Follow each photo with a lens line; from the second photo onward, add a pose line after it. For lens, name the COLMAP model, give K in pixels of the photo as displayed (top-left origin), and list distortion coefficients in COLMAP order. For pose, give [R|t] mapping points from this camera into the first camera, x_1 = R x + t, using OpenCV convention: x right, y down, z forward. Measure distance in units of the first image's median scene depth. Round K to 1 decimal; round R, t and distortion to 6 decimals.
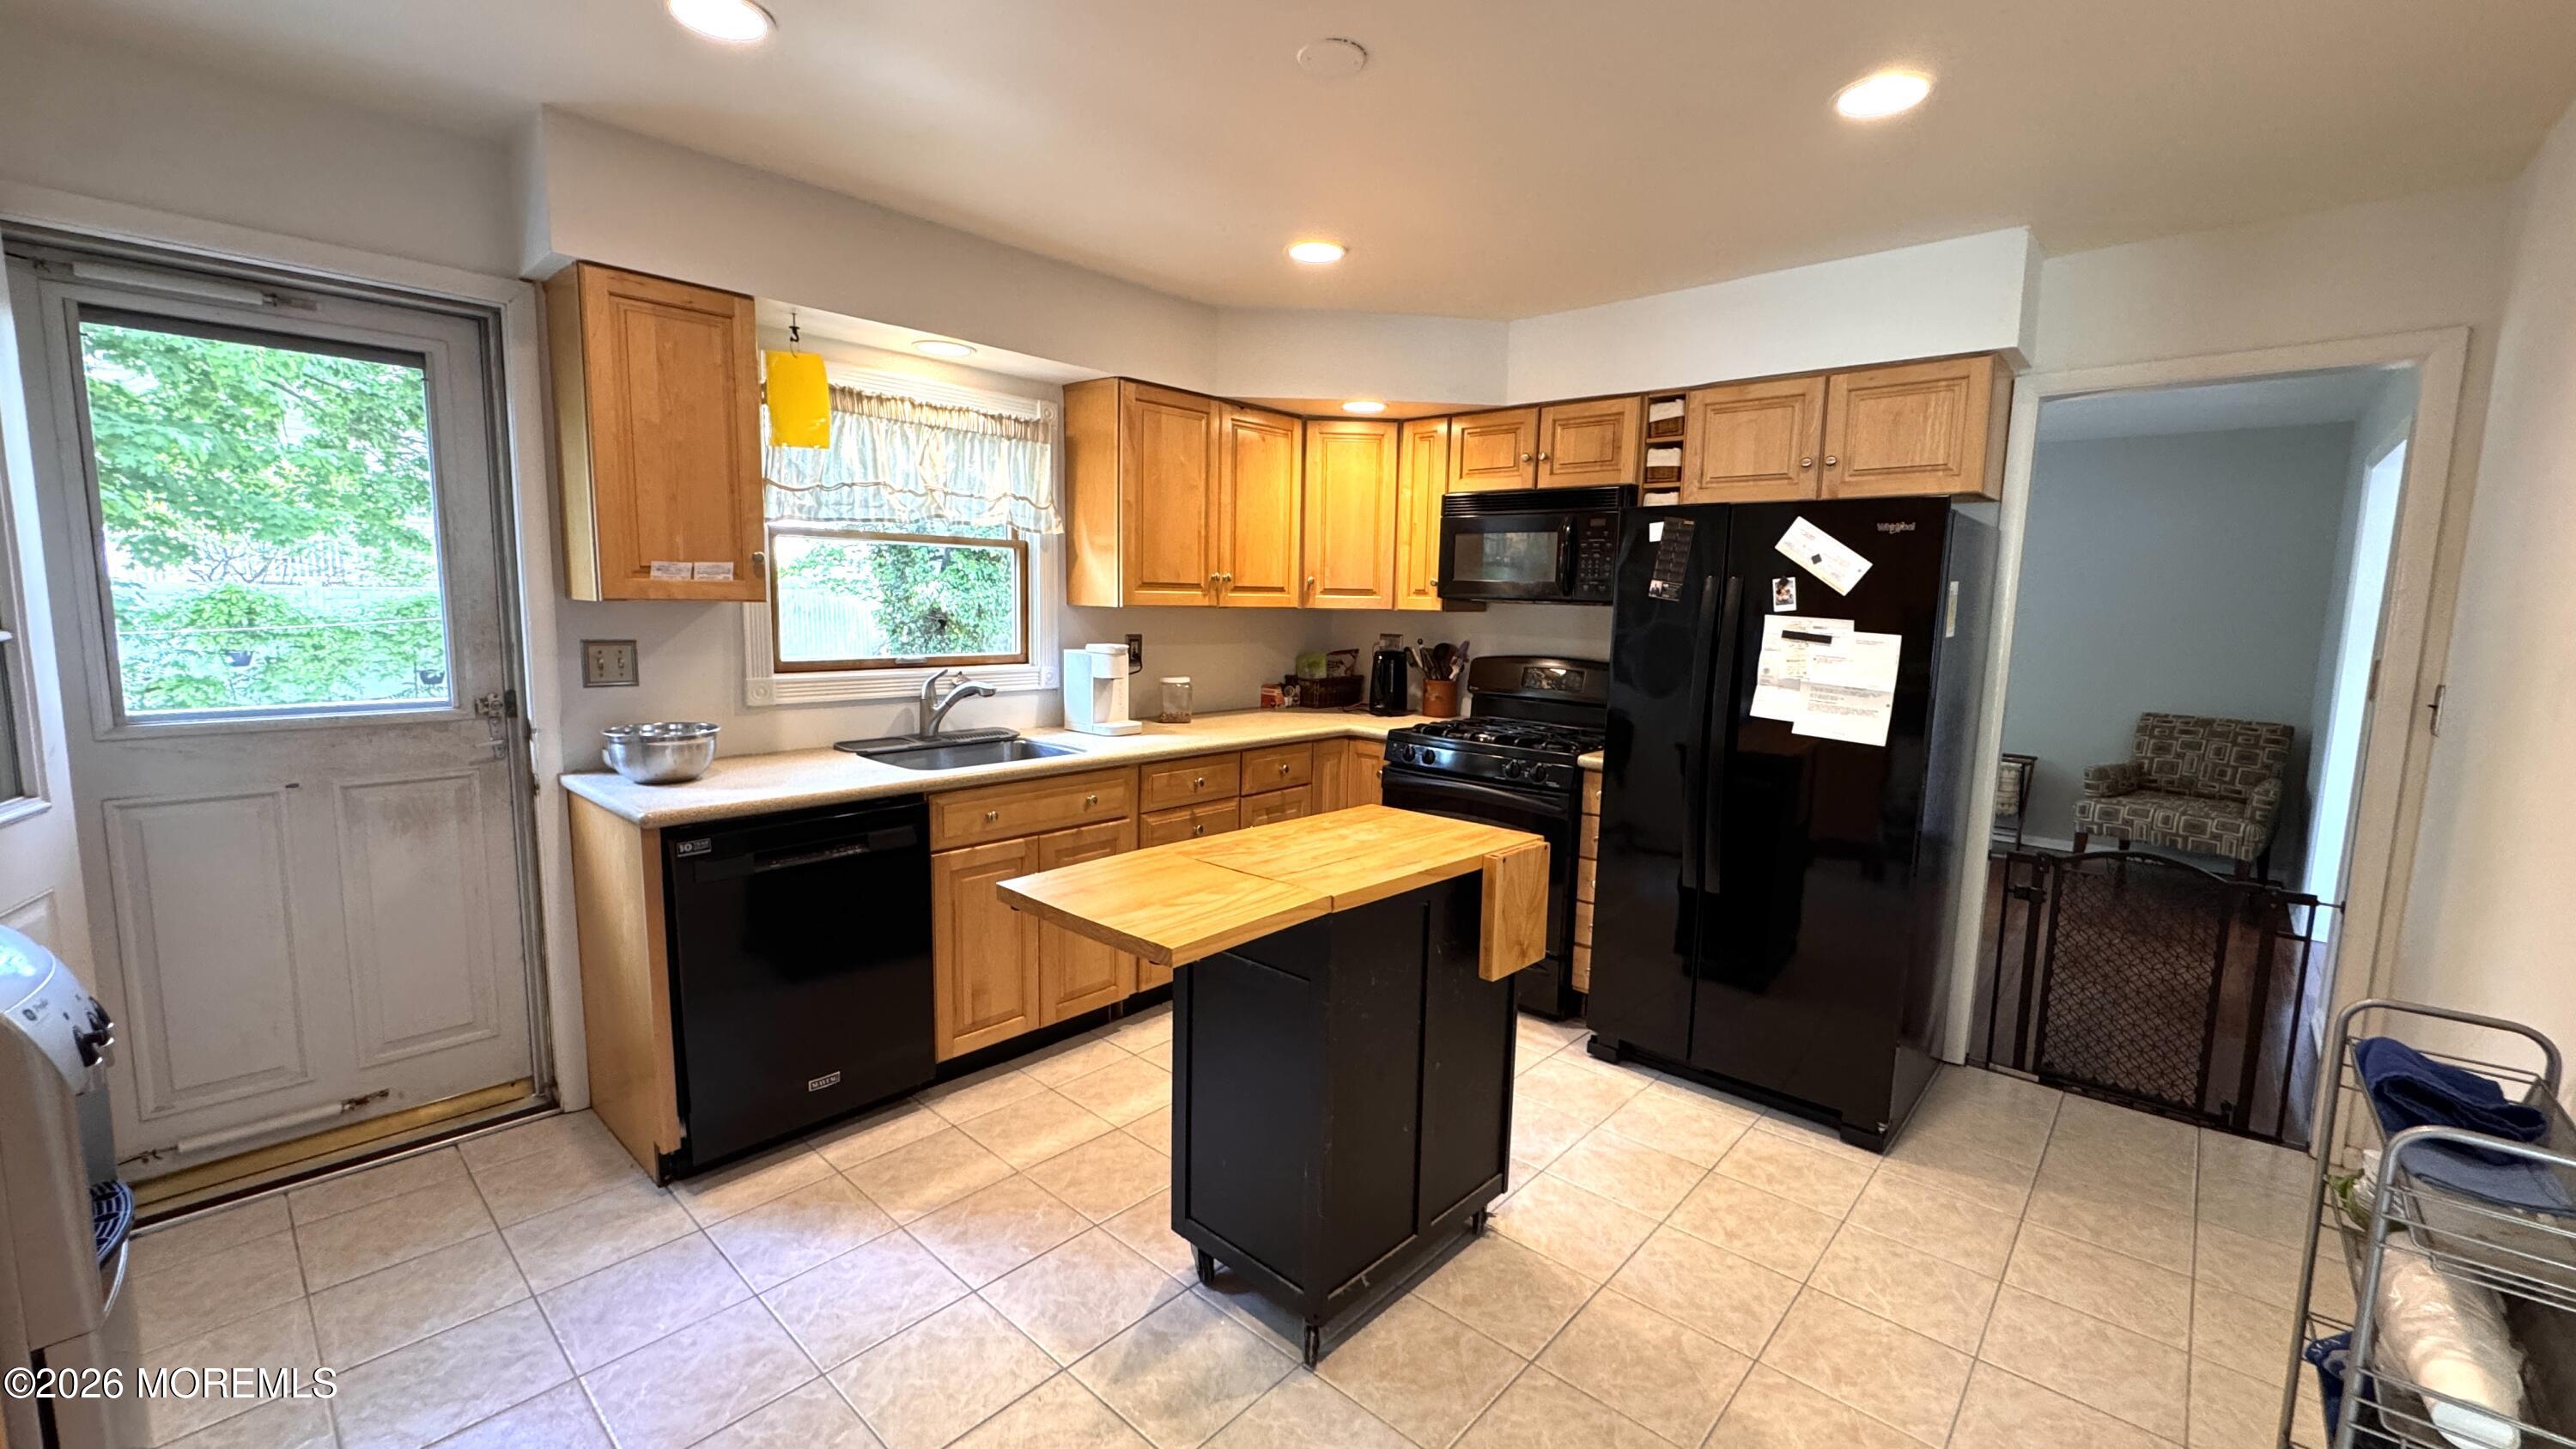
lens RADIAL K [[1020.9, 0, 1288.0], [0, 1020.9, 724.5], [0, 0, 1]] dist [-0.001928, -0.000095]
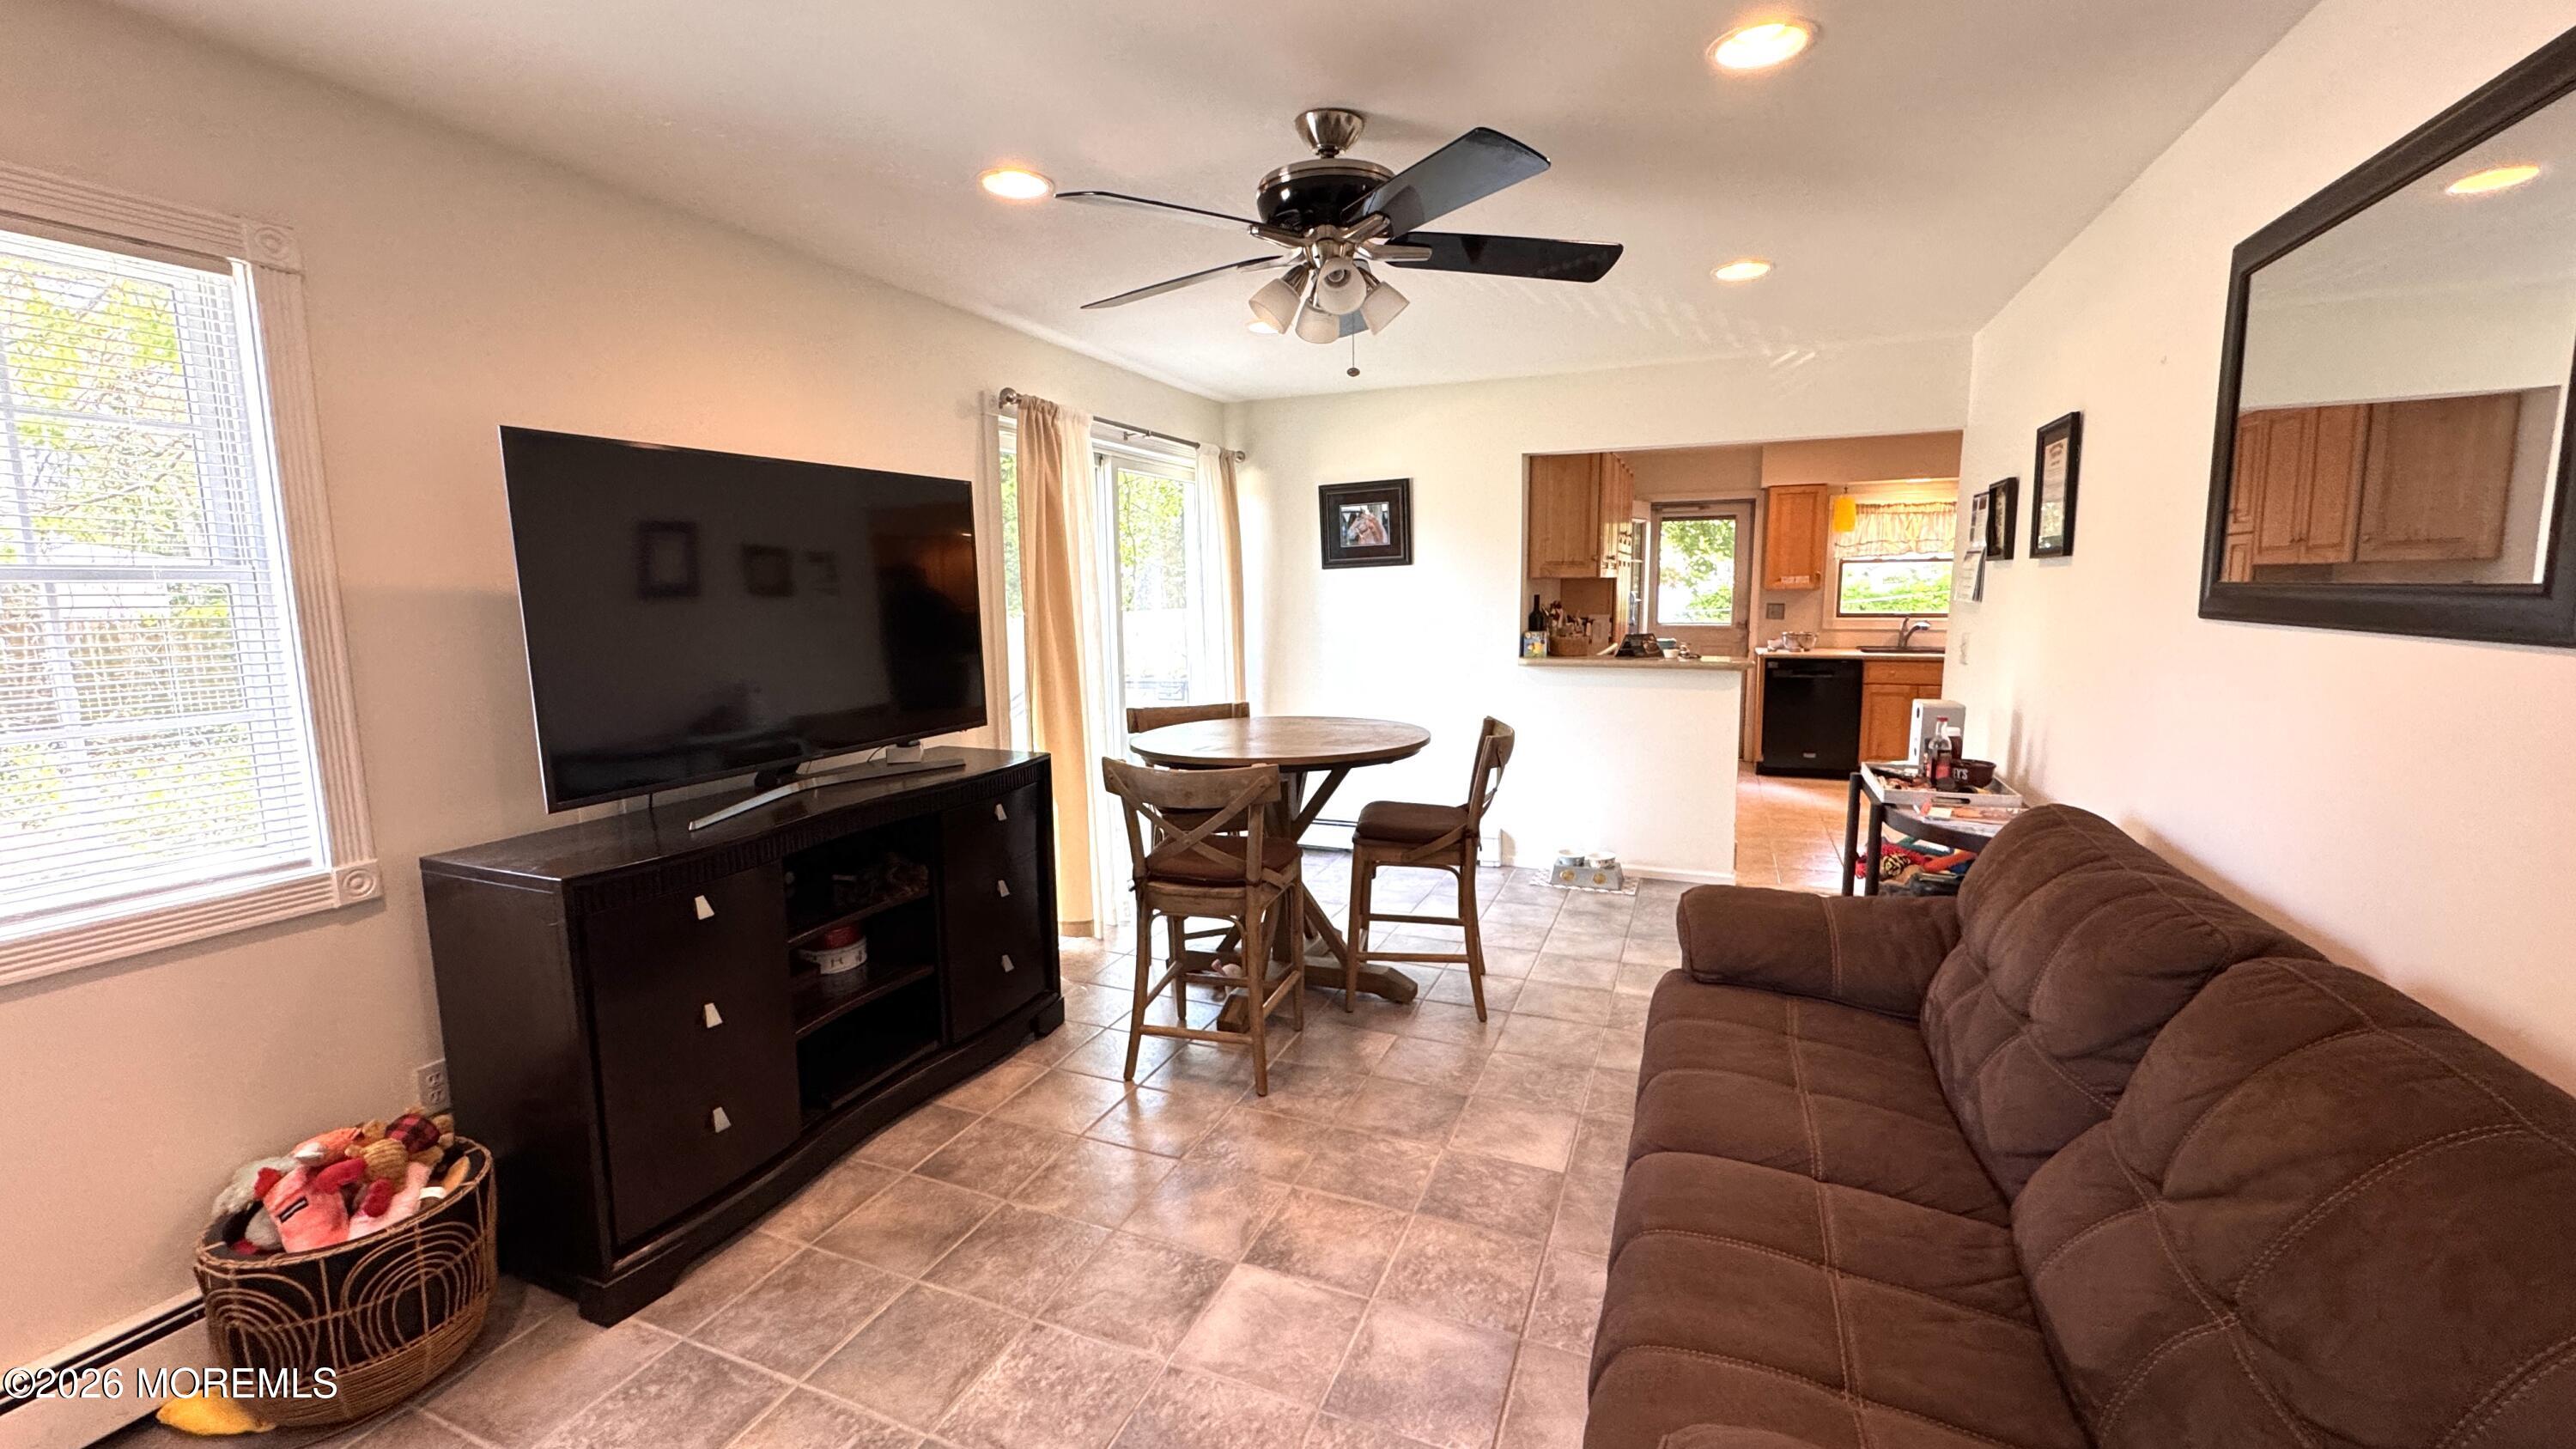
lens RADIAL K [[1020.9, 0, 1288.0], [0, 1020.9, 724.5], [0, 0, 1]] dist [-0.001928, -0.000095]
pose [[0.333573, 0.105901, -0.936757, 1.693703], [-0.096944, 0.992256, 0.077654, 0.174743], [0.937727, 0.064909, 0.341256, -1.329347]]
